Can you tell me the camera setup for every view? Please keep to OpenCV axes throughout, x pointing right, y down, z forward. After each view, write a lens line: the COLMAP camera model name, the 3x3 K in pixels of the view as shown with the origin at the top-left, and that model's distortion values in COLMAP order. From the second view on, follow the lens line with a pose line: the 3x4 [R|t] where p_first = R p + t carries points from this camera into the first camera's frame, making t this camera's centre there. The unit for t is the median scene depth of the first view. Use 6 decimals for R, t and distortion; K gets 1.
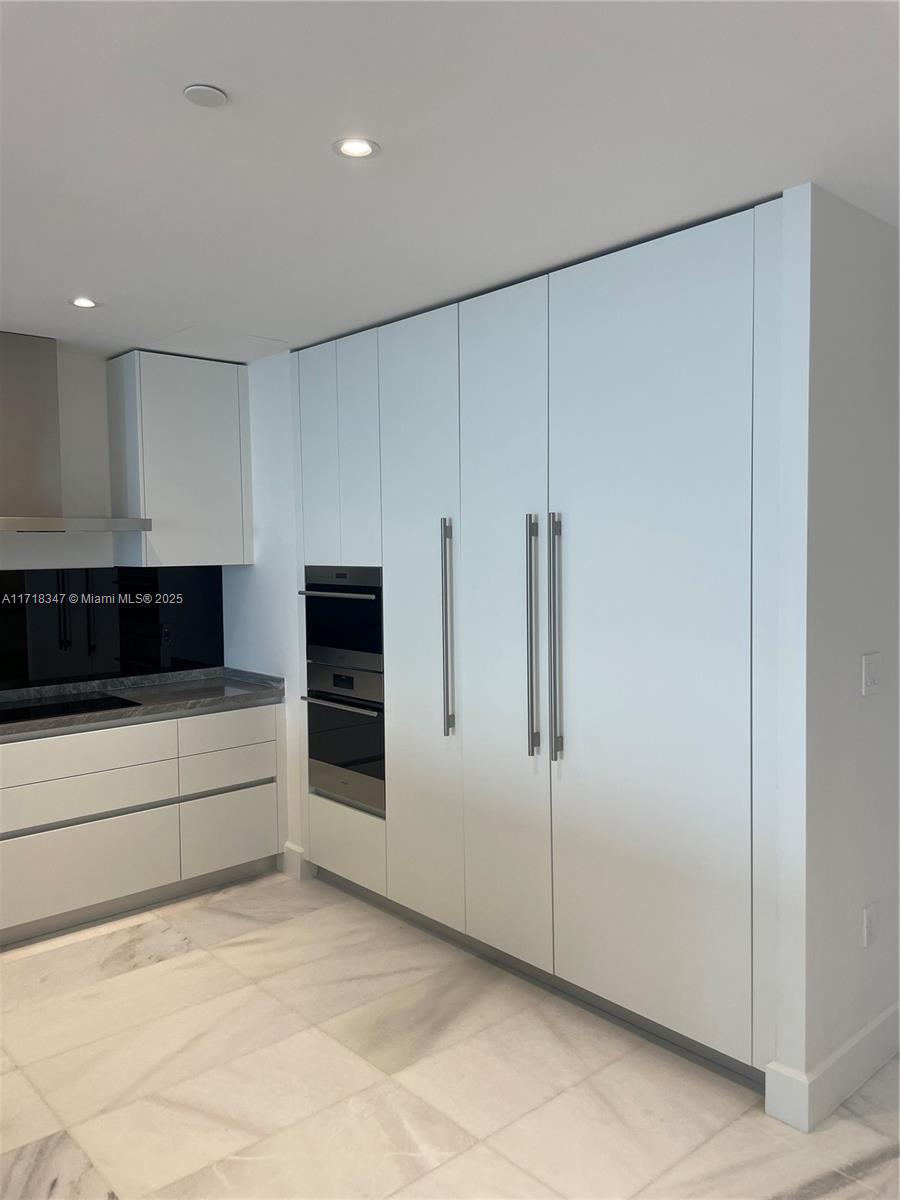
lens RADIAL K [[912.3, 0, 455.5], [0, 912.3, 596.9], [0, 0, 1]] dist [0.050274, -0.073403]
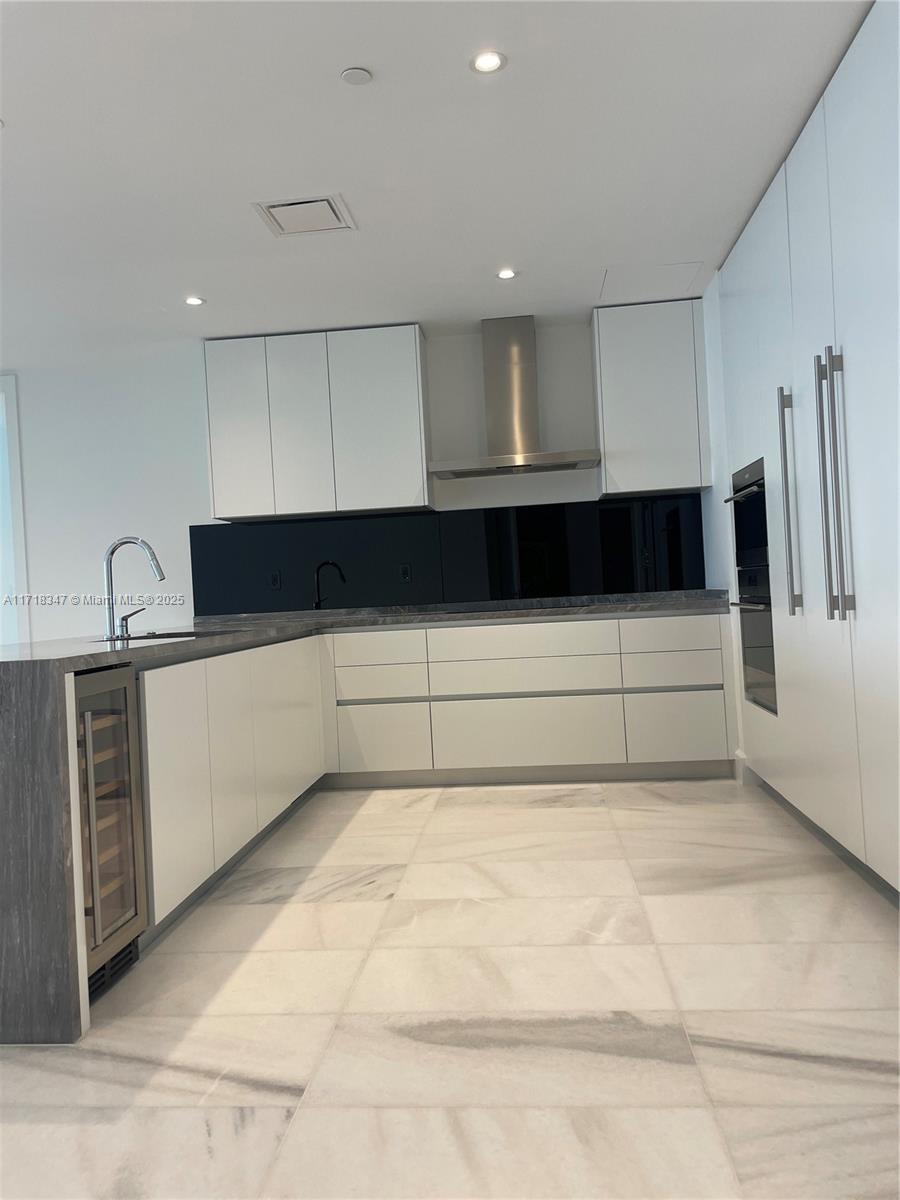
lens RADIAL K [[912.3, 0, 447.3], [0, 912.3, 604.1], [0, 0, 1]] dist [0.050274, -0.073403]
pose [[0.680898, -0.017342, -0.732173, 0.458251], [0.005005, 0.999806, -0.019026, 0.159533], [0.732361, 0.009290, 0.680853, 0.077924]]
